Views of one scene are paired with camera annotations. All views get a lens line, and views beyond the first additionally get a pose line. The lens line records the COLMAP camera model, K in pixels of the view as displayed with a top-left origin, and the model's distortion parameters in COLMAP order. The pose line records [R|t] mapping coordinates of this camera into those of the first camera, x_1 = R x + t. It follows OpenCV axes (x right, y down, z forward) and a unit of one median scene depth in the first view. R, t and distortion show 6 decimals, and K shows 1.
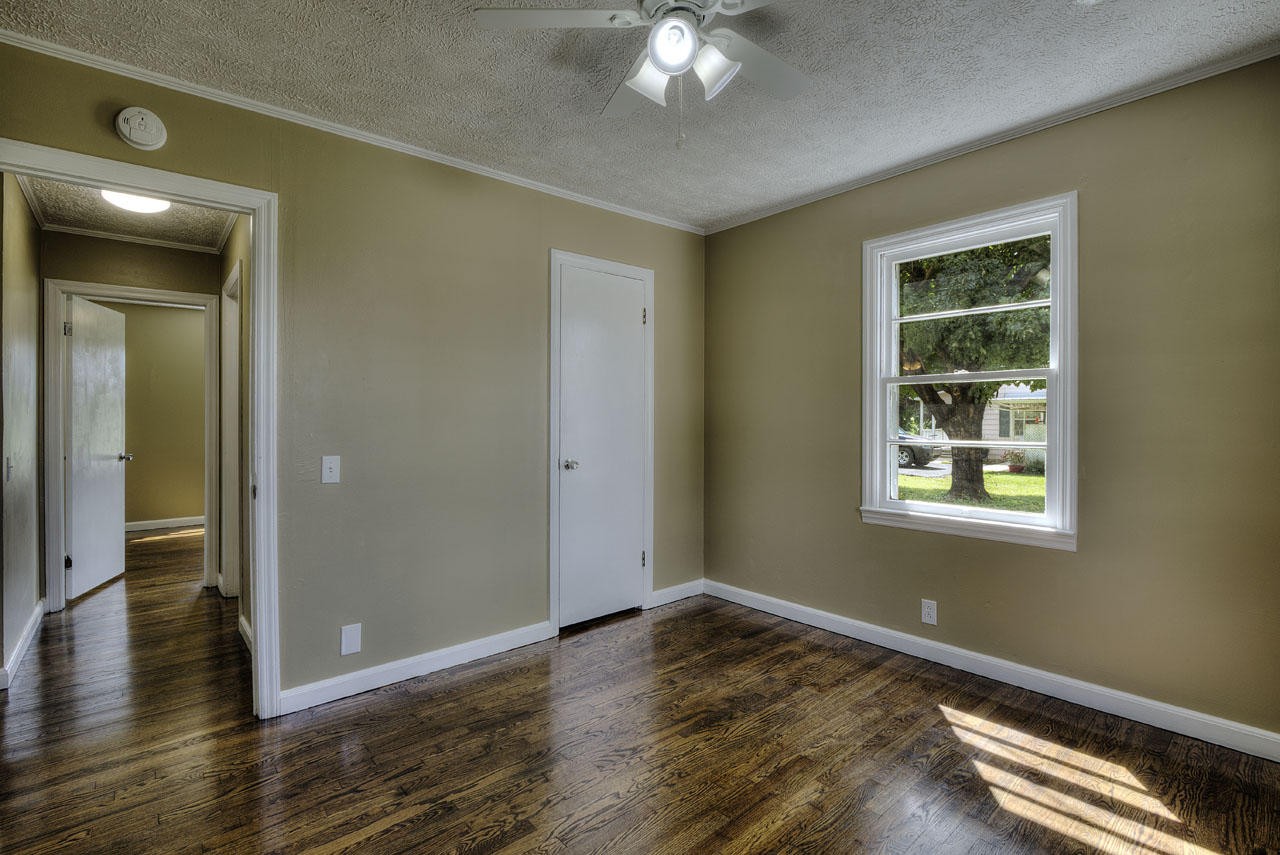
lens RADIAL K [[586.7, 0, 640.5], [0, 586.7, 418.7], [0, 0, 1]] dist [-0.012385, 0.001582]
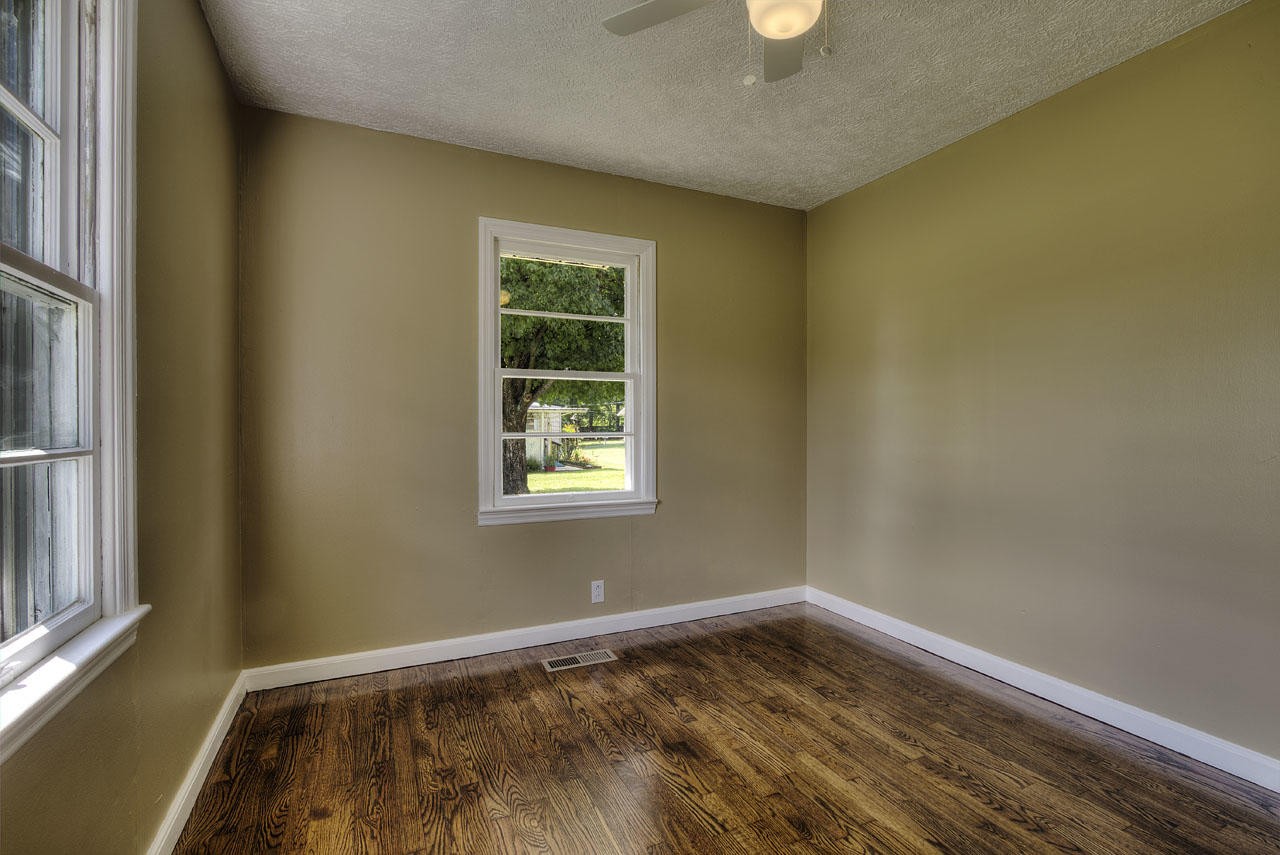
lens RADIAL K [[586.7, 0, 640.5], [0, 586.7, 418.7], [0, 0, 1]] dist [-0.012385, 0.001582]
pose [[0.285404, -0.002714, 0.958403, -0.666644], [-0.000811, 0.999995, 0.003073, 0.004044], [-0.958407, -0.001655, 0.285400, 0.763282]]
